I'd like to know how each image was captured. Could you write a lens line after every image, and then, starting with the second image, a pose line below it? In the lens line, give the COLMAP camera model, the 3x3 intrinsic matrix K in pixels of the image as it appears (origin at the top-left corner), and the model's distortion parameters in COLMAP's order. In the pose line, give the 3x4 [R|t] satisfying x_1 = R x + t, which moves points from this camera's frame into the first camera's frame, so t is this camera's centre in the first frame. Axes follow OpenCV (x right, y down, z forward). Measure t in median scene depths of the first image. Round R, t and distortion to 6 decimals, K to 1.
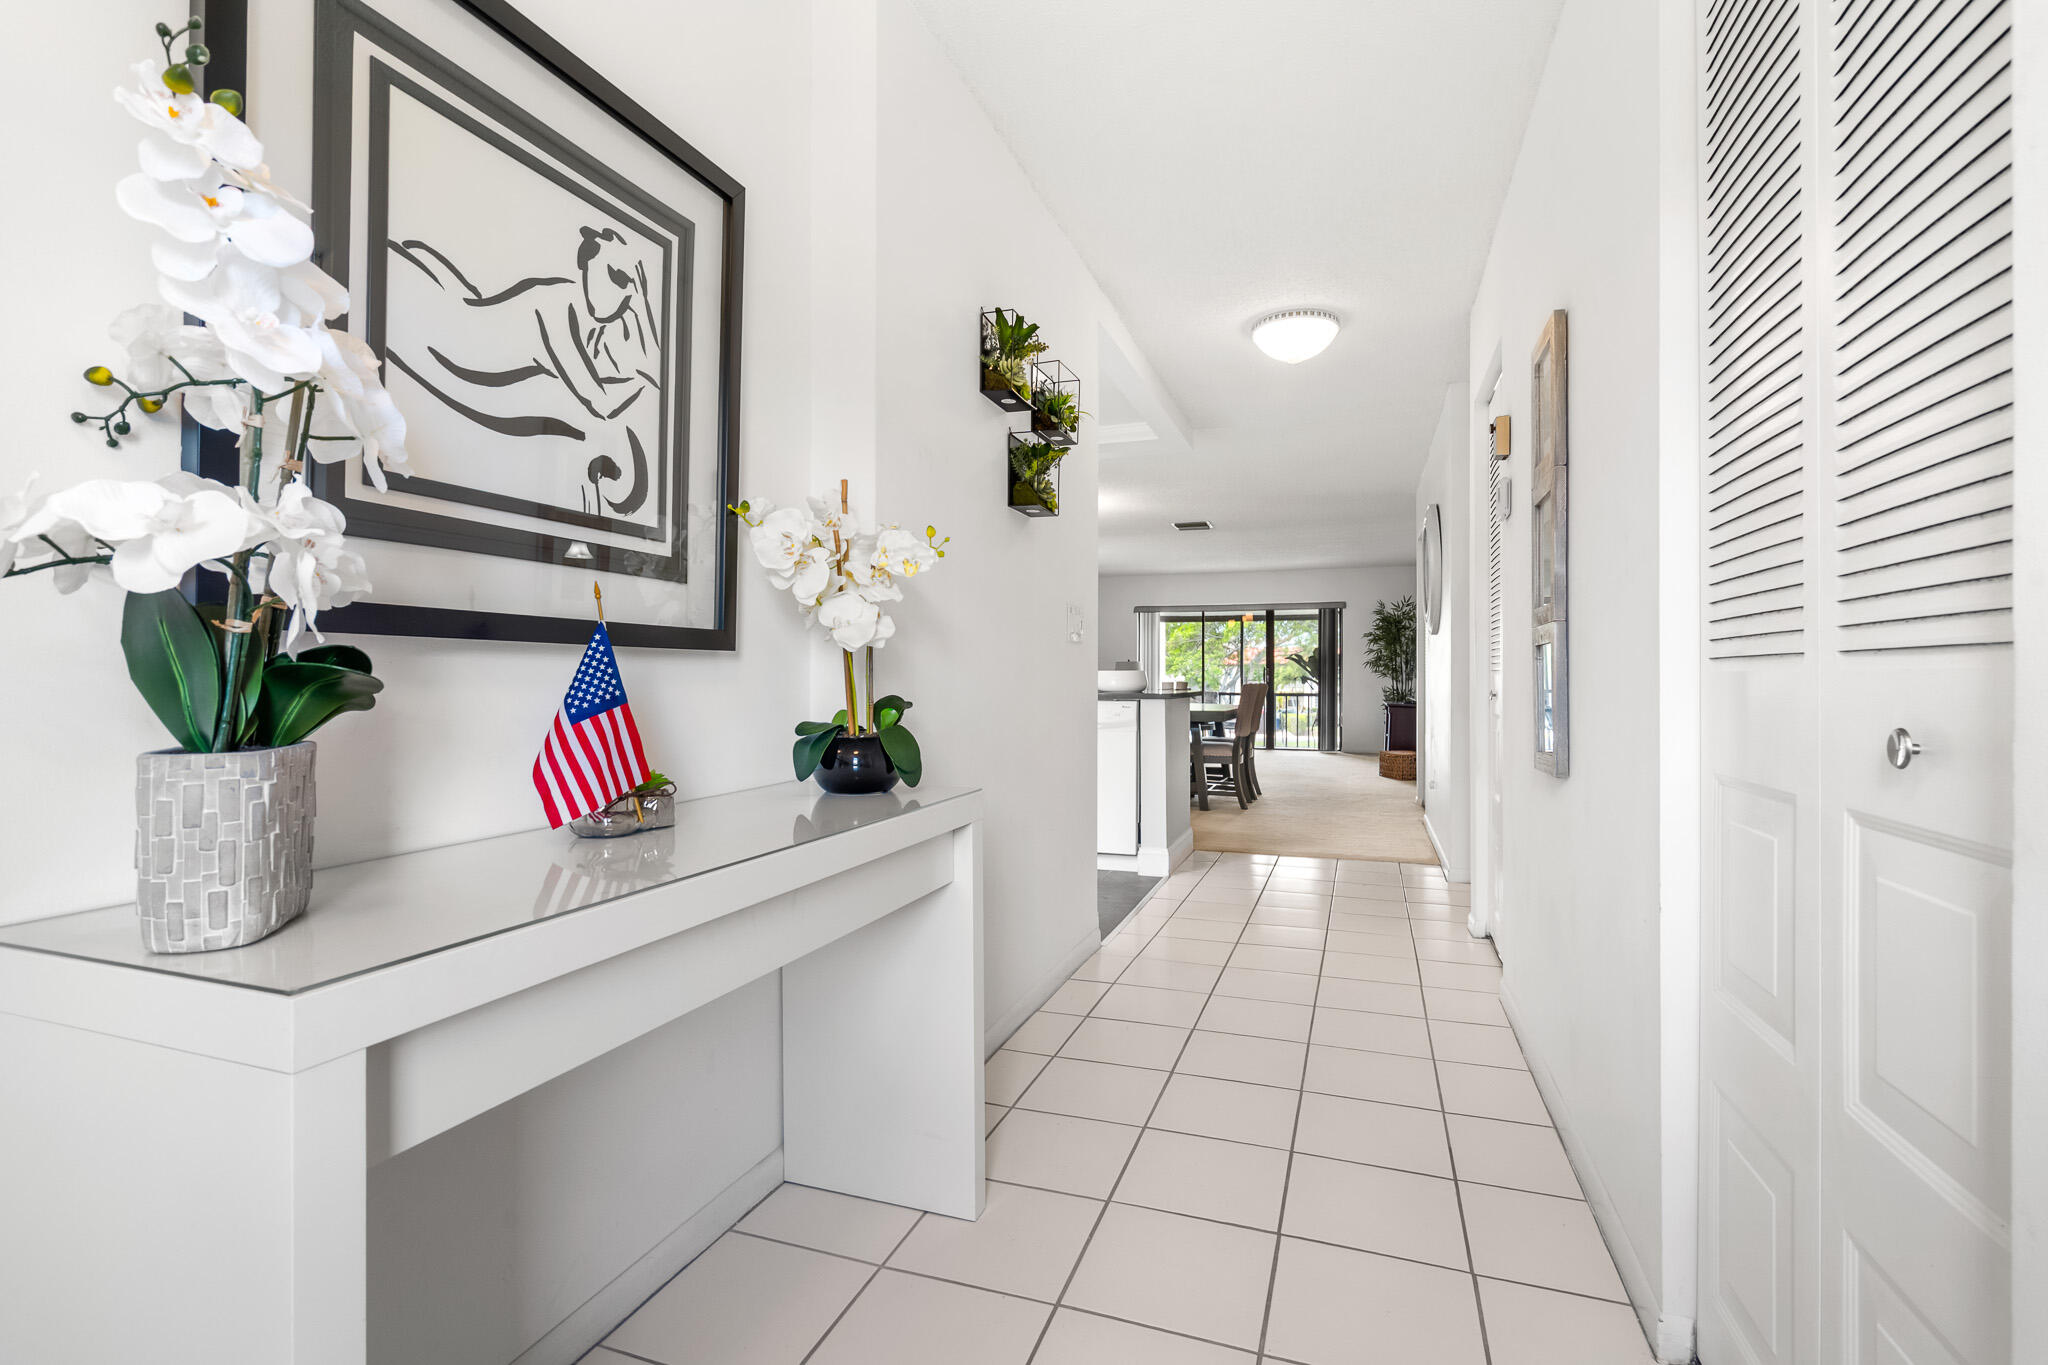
lens RADIAL K [[950.6, 0, 1014.6], [0, 950.6, 674.9], [0, 0, 1]] dist [-0.000734, 0.000663]
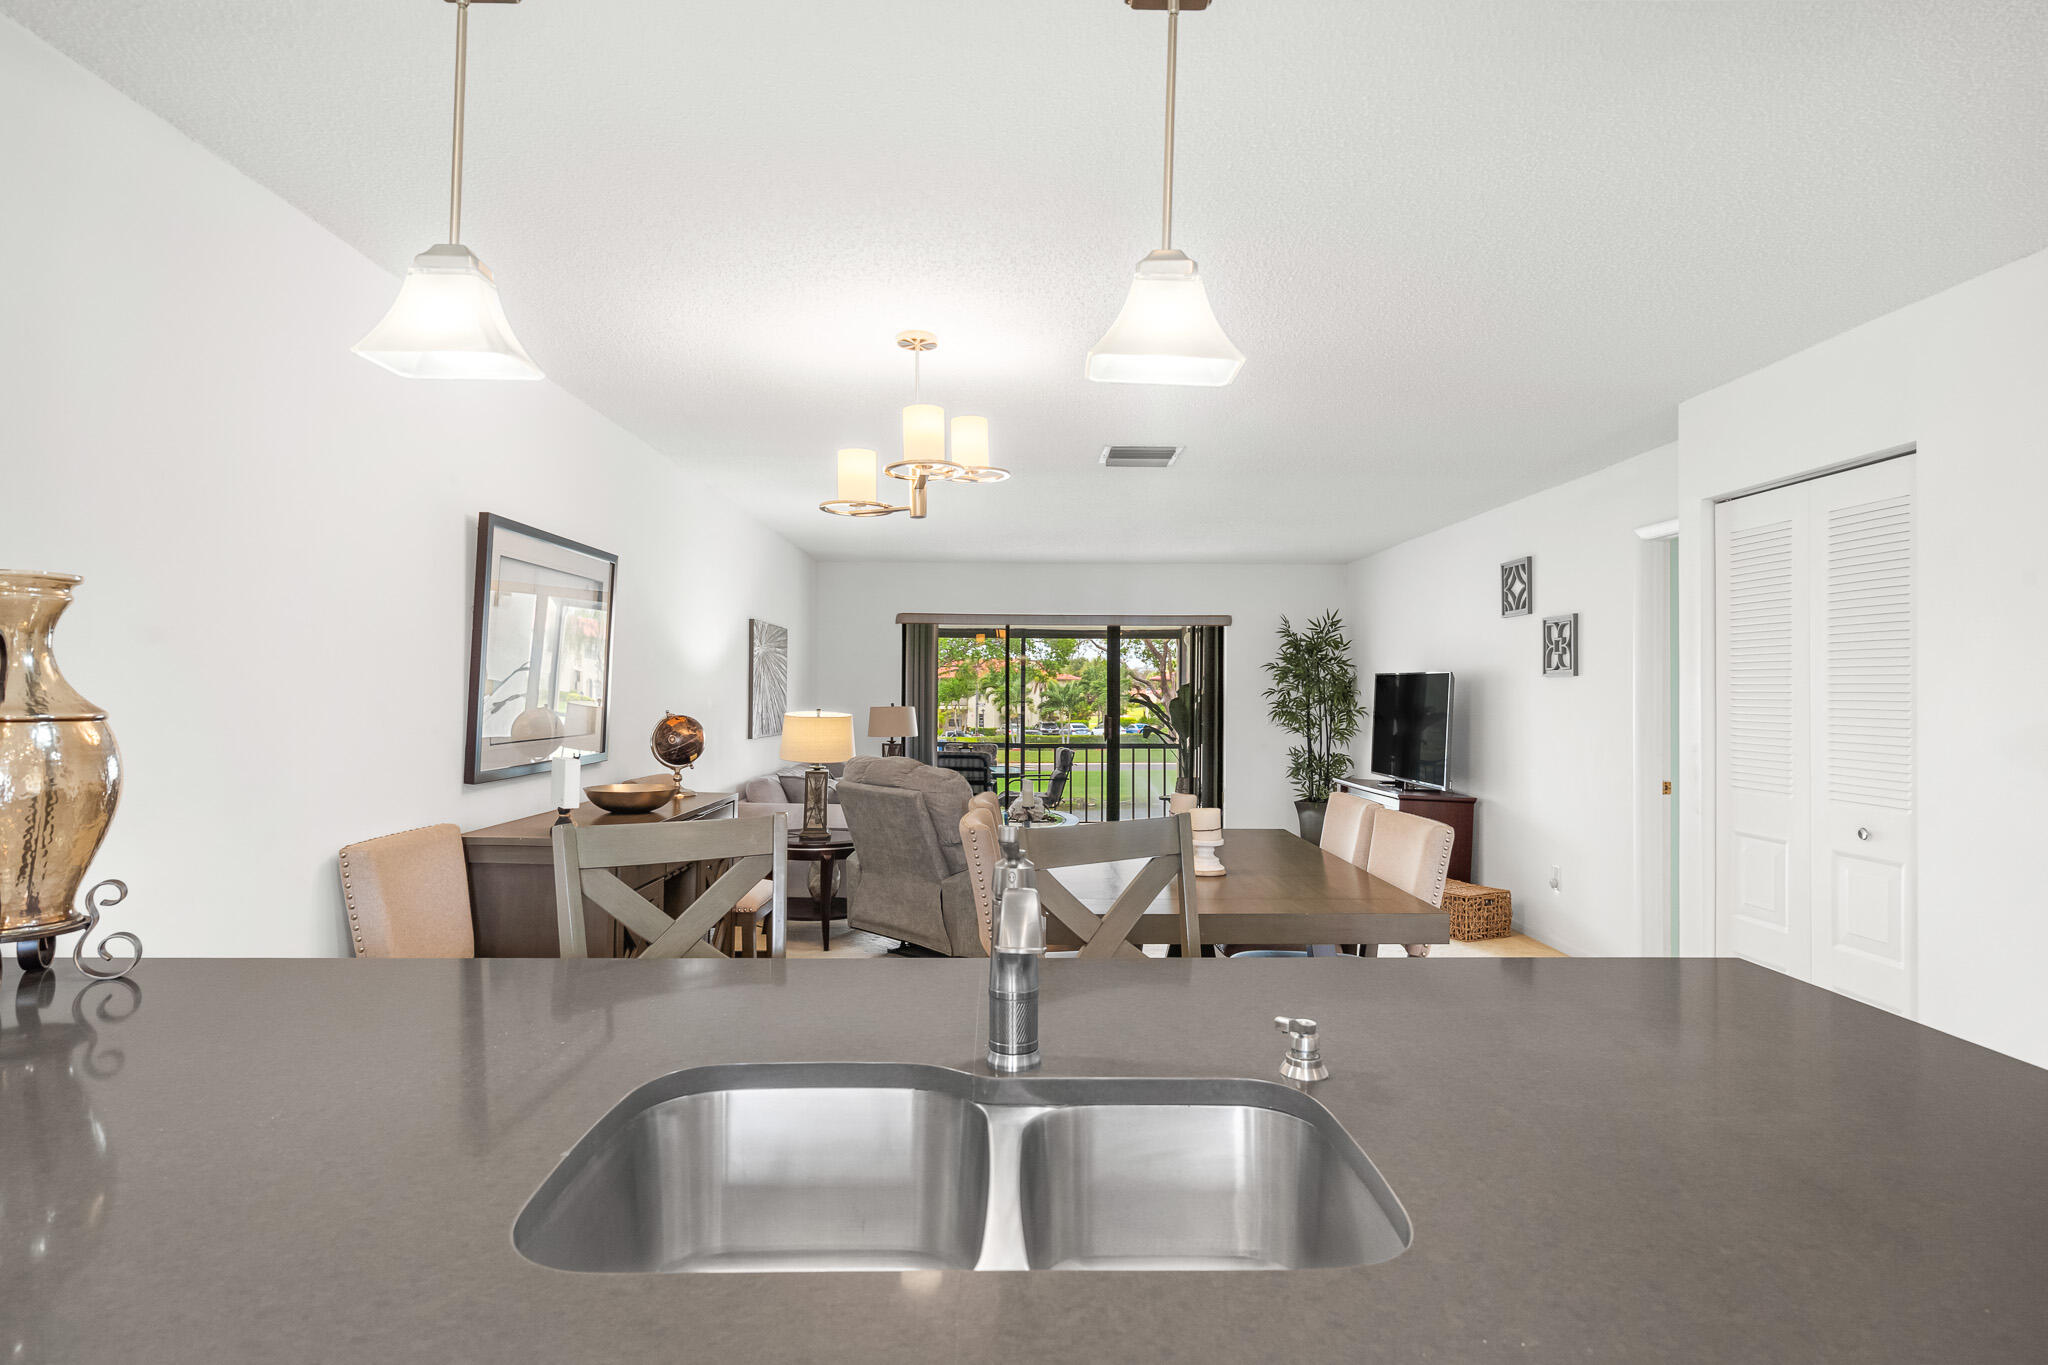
lens RADIAL K [[1071.4, 0, 1022.4], [0, 1071.4, 681.2], [0, 0, 1]] dist [-0.003690, -0.000268]
pose [[0.933751, 0.005543, 0.357880, -0.047840], [-0.002645, 0.999960, -0.008588, -0.025633], [-0.357913, 0.007073, 0.933728, 0.374862]]
